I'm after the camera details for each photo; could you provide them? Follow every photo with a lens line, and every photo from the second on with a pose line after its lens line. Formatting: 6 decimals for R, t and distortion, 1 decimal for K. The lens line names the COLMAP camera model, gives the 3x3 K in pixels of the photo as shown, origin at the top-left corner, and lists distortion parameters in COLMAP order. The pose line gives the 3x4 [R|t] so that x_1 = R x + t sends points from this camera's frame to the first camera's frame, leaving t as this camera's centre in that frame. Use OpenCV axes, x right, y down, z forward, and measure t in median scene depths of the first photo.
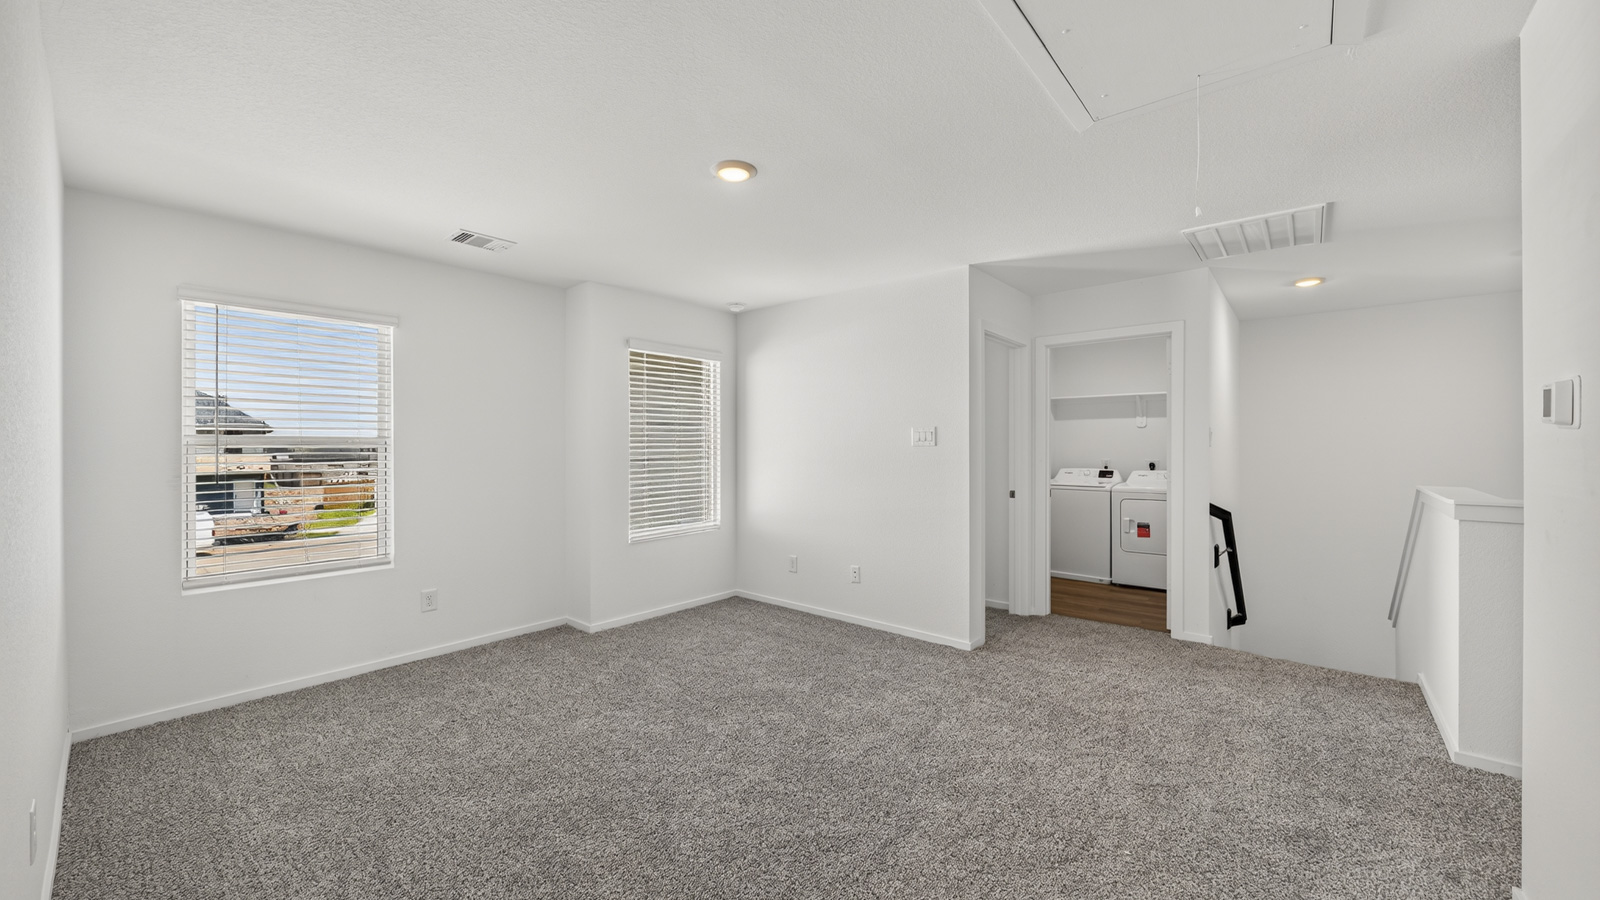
lens RADIAL K [[604.4, 0, 792.5], [0, 604.4, 448.8], [0, 0, 1]] dist [-0.000742, -0.000029]
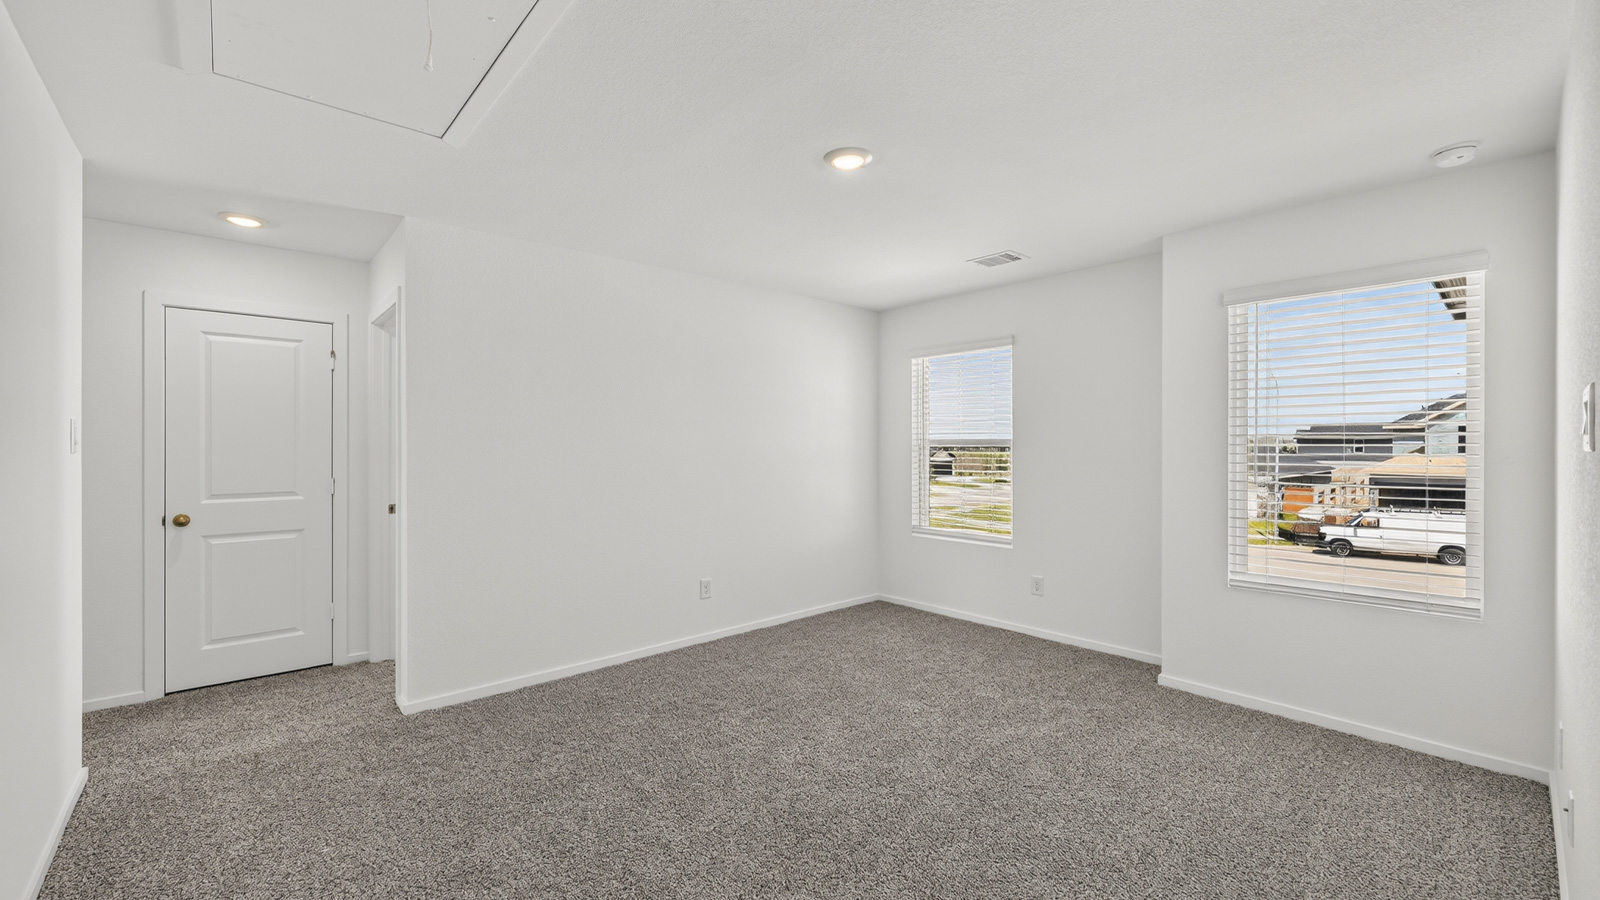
lens RADIAL K [[646.8, 0, 800.0], [0, 646.8, 450.0], [0, 0, 1]] dist [0.000534, 0.000062]
pose [[-0.131902, 0.009494, -0.991217, 0.650454], [-0.002670, 0.999947, 0.009933, -0.008543], [0.991259, 0.003957, -0.131869, 0.747881]]
